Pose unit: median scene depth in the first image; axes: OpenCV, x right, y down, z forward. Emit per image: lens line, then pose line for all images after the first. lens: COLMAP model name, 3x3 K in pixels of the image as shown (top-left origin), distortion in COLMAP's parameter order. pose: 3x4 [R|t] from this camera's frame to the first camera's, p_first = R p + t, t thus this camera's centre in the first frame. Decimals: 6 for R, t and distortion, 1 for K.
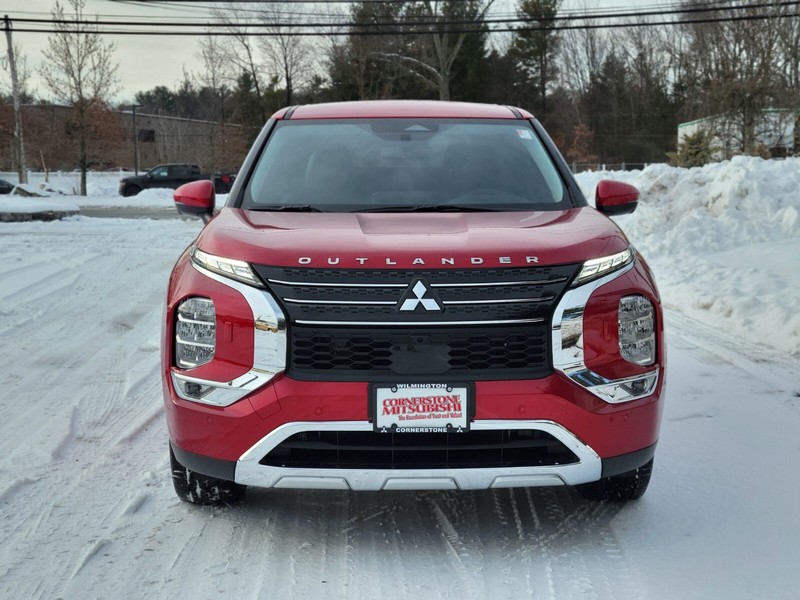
lens RADIAL K [[1235.3, 0, 403.0], [0, 1235.3, 303.9], [0, 0, 1]] dist [0.036872, 0.000000]
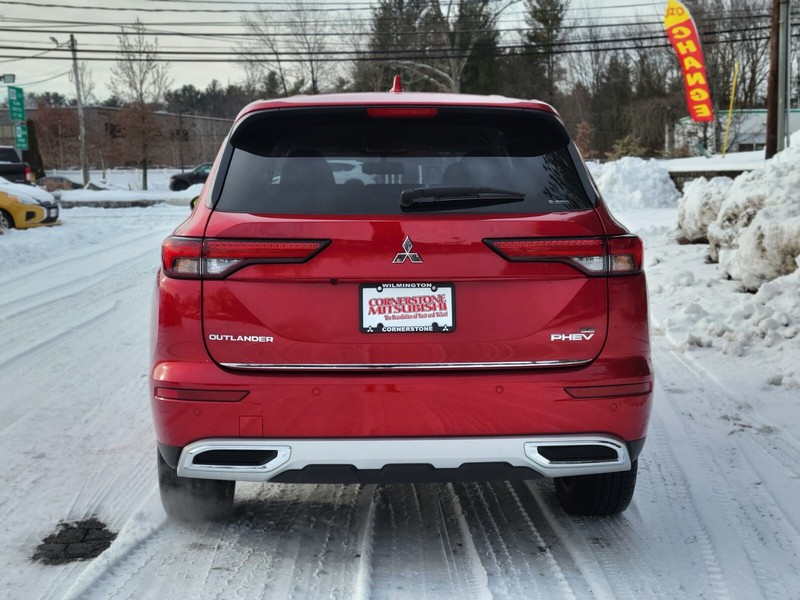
lens RADIAL K [[1235.3, 0, 403.7], [0, 1235.3, 322.1], [0, 0, 1]] dist [0.036872, 0.000000]
pose [[0.999796, -0.004849, -0.019594, 0.011627], [0.005213, 0.999814, 0.018552, 0.017757], [0.019501, -0.018650, 0.999636, -0.176185]]
